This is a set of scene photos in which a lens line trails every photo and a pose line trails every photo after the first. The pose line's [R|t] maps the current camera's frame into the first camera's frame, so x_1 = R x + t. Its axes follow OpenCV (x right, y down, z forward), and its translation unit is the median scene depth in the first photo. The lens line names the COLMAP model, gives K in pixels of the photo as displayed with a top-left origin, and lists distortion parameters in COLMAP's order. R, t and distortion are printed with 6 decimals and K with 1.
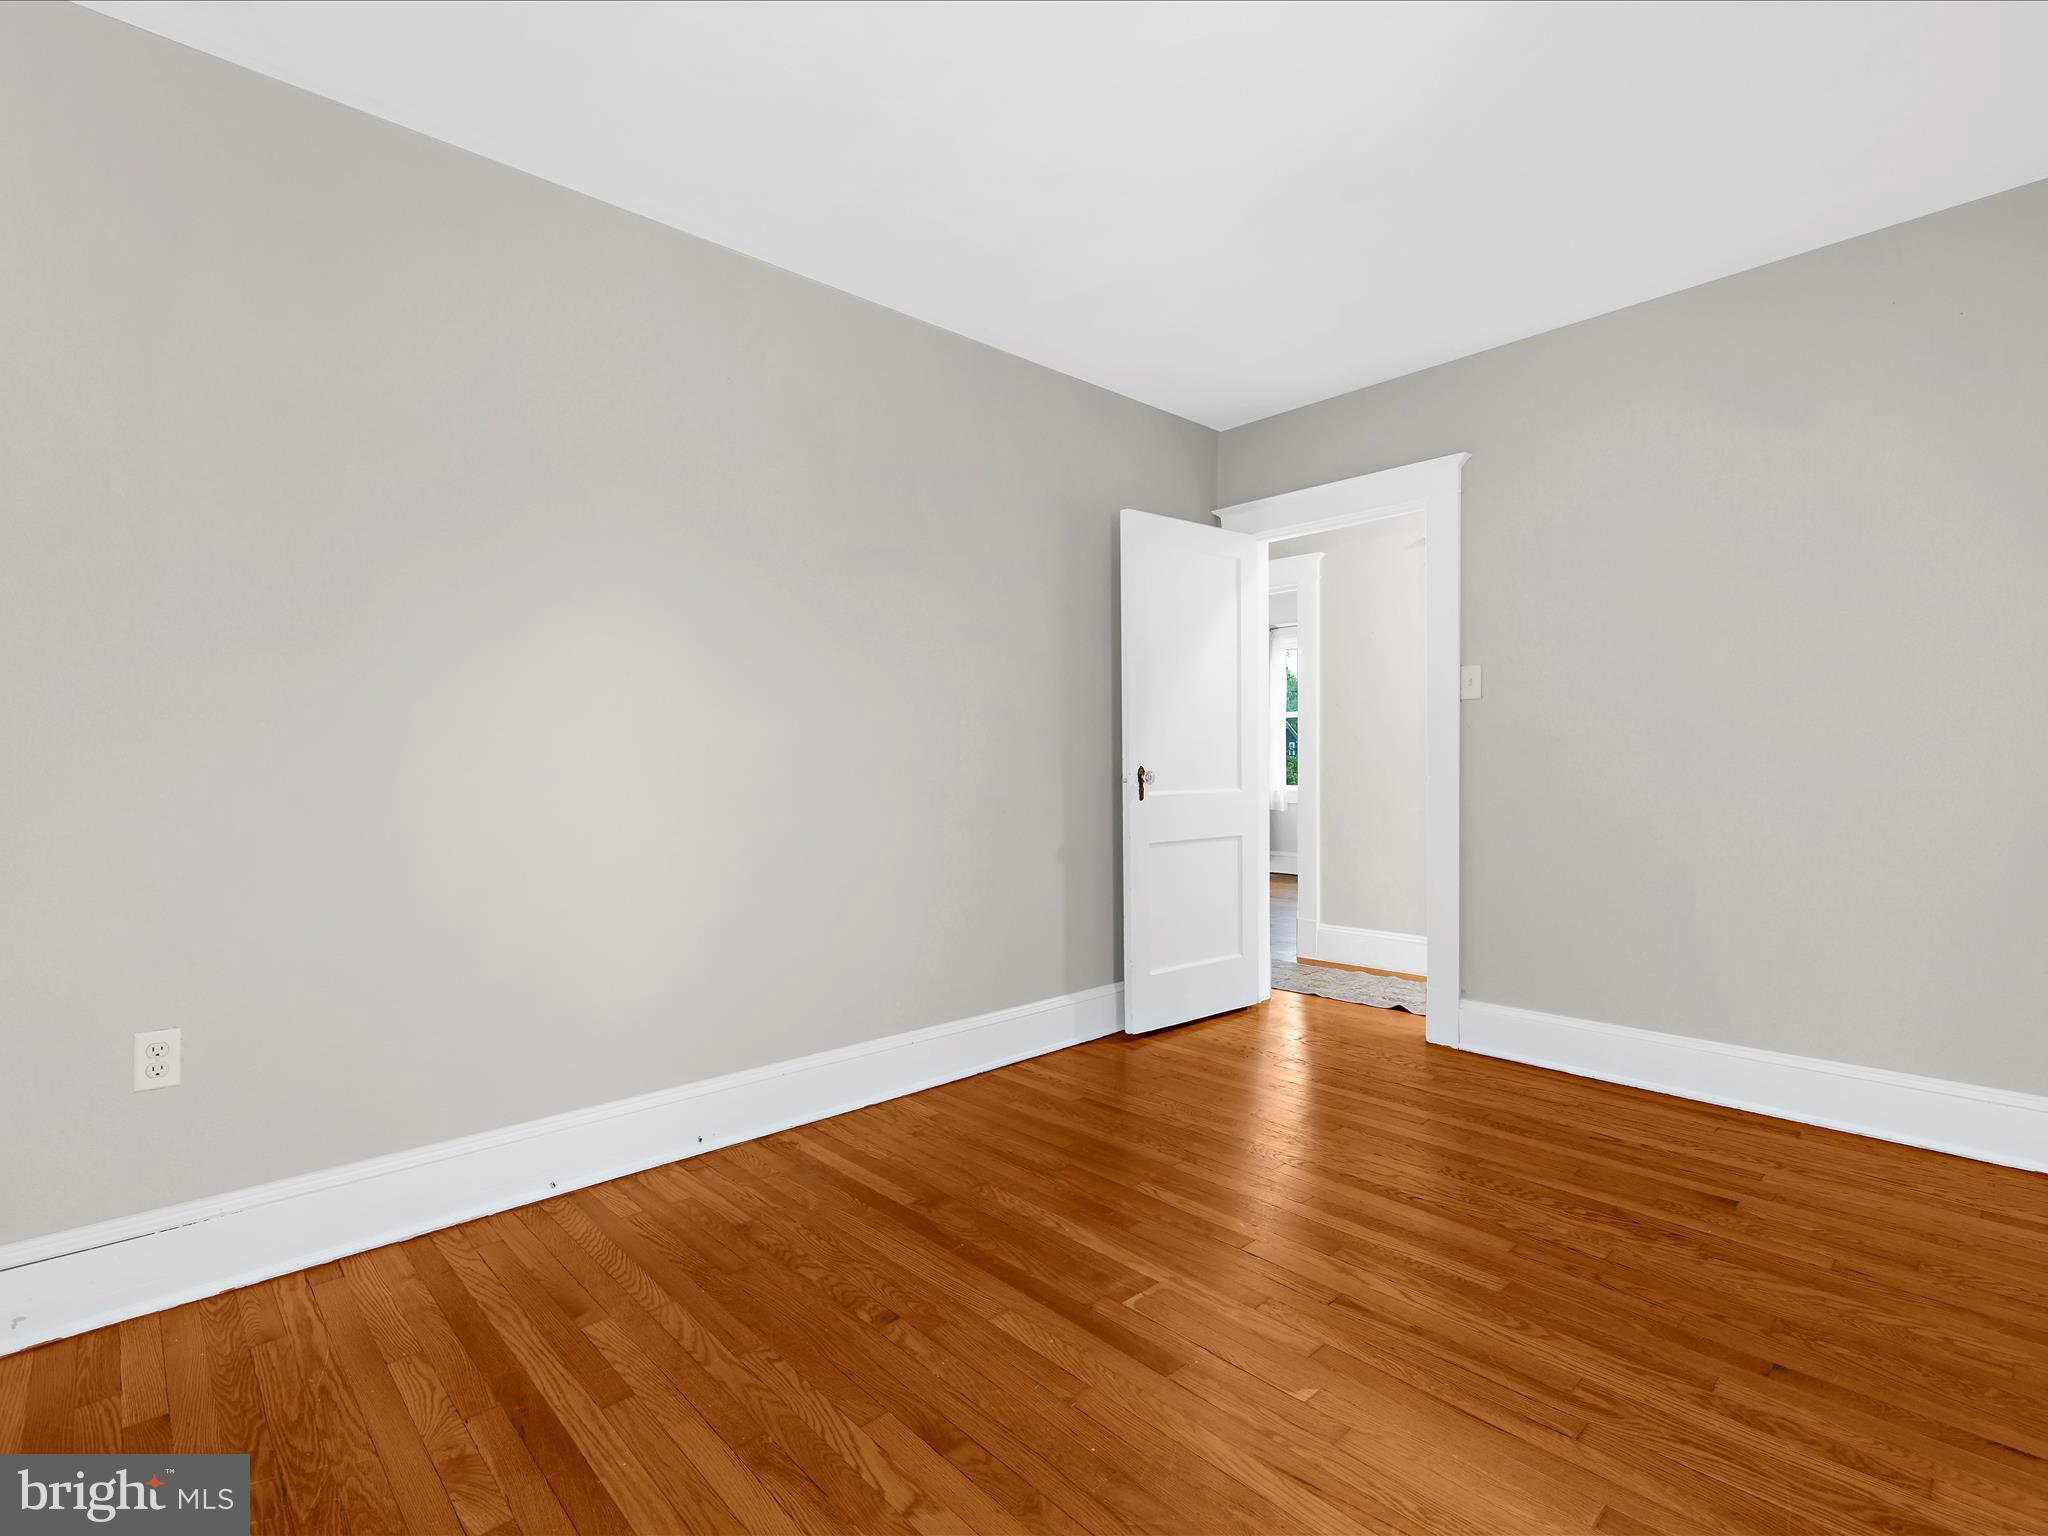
lens RADIAL K [[966.2, 0, 1021.4], [0, 966.2, 798.6], [0, 0, 1]] dist [0.012368, 0.000313]
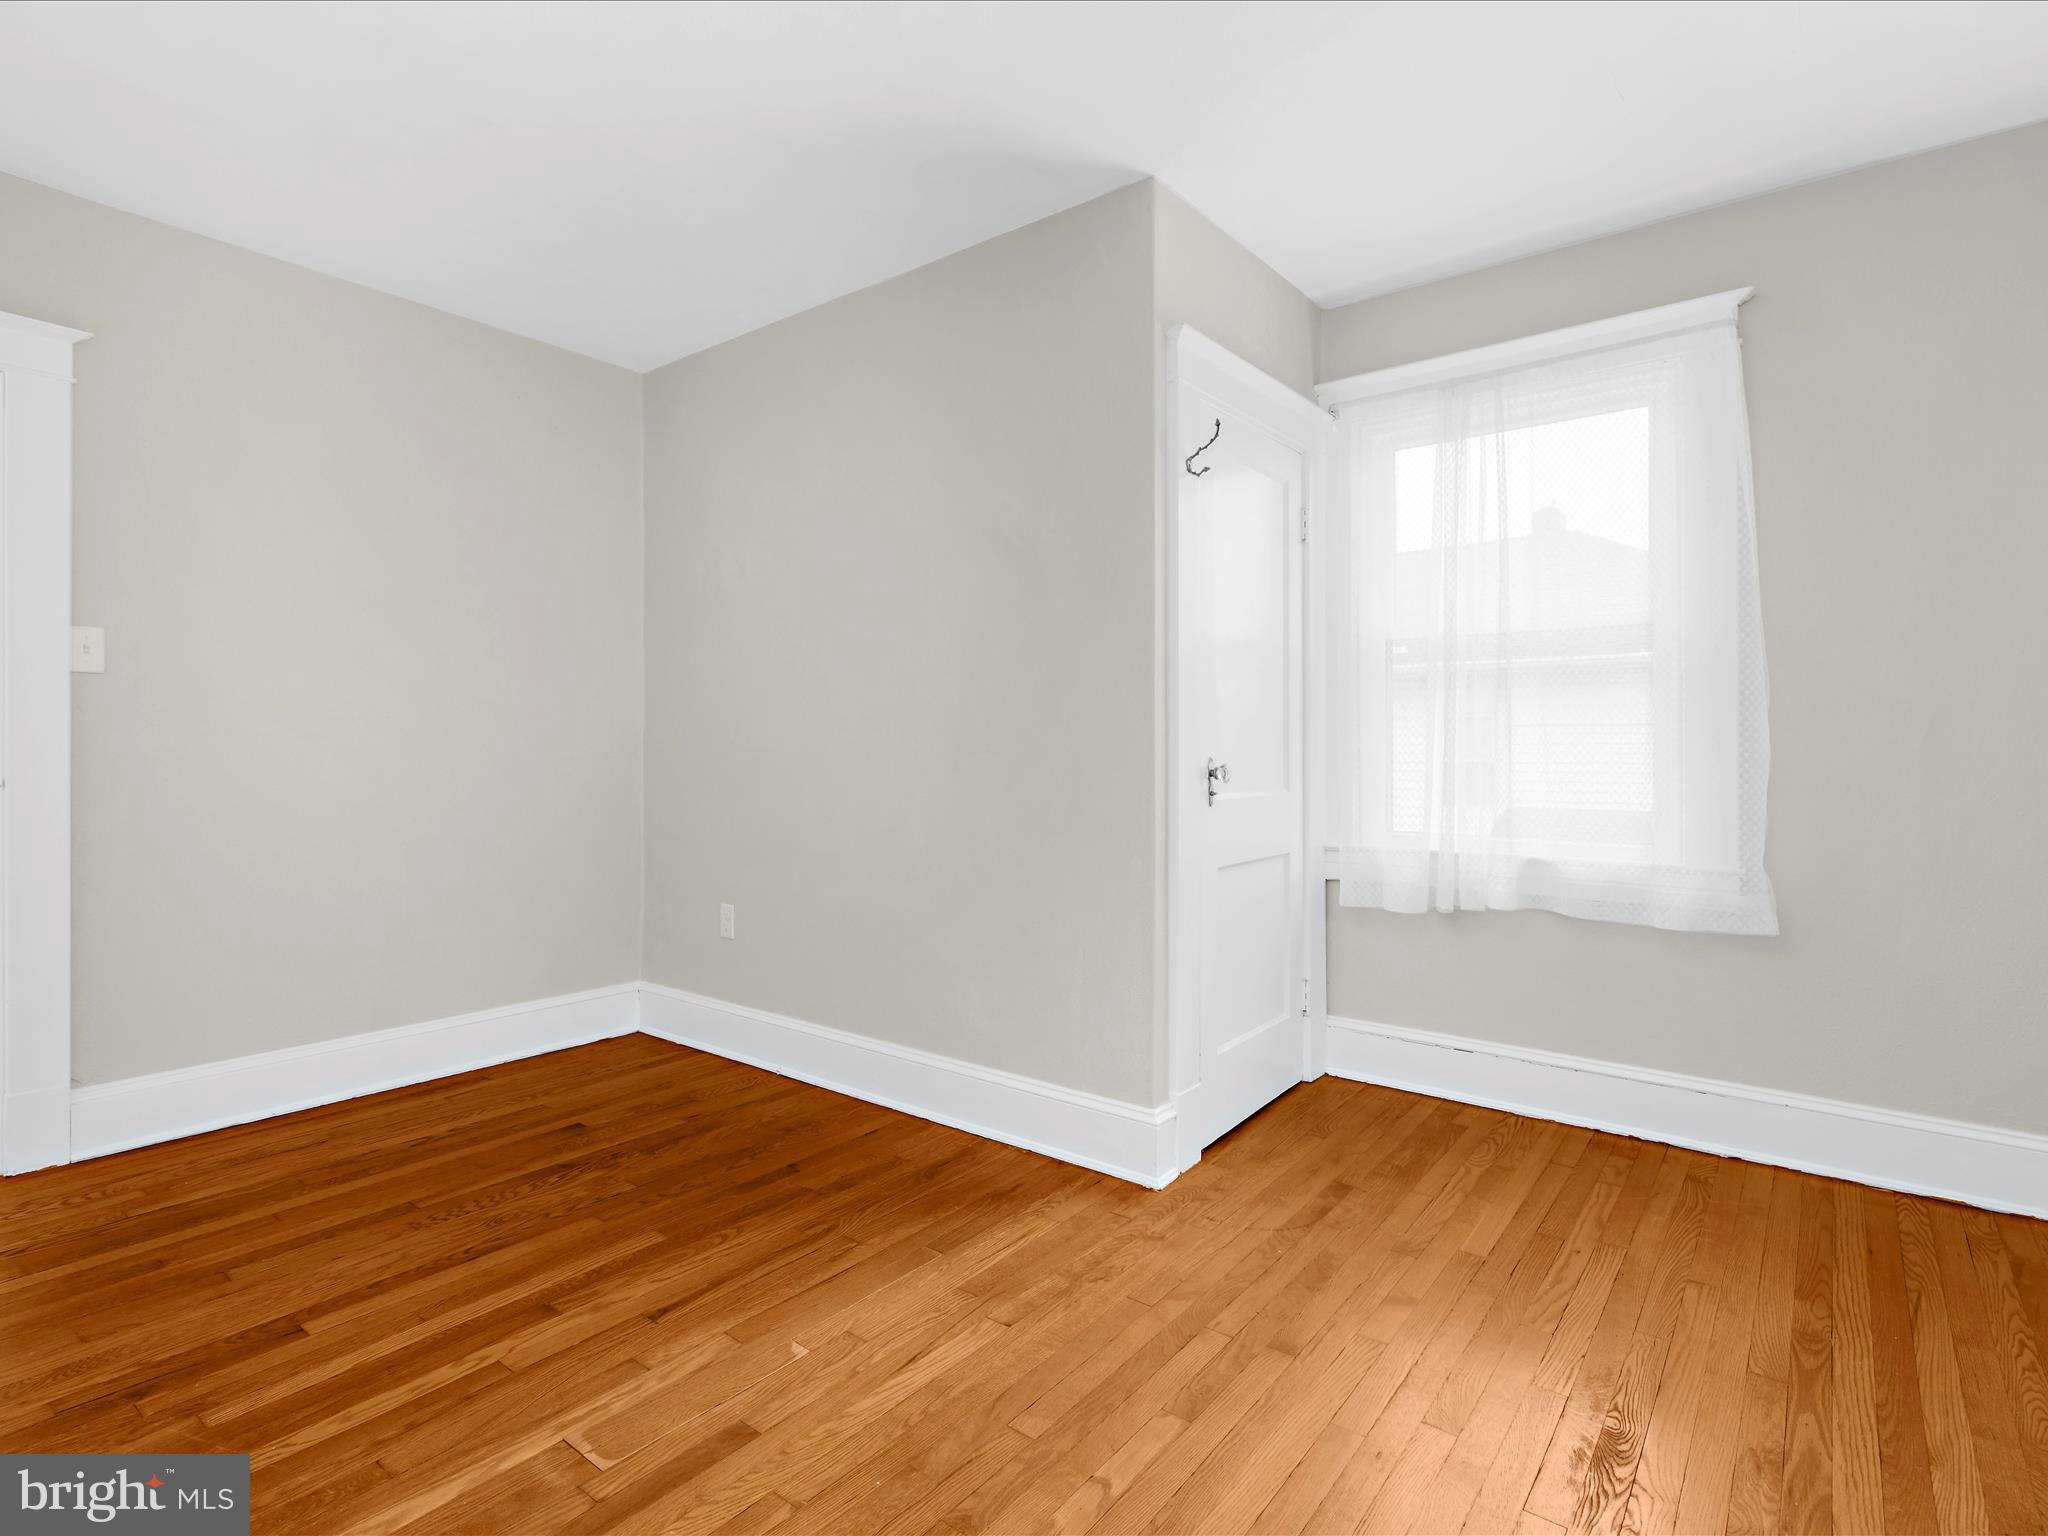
lens RADIAL K [[1031.6, 0, 1013.3], [0, 1031.6, 765.5], [0, 0, 1]] dist [-0.004288, 0.000444]
pose [[-0.143067, -0.006094, 0.989694, -0.598793], [0.038580, 0.999187, 0.011730, -0.022041], [-0.988961, 0.039860, -0.142716, 0.632852]]
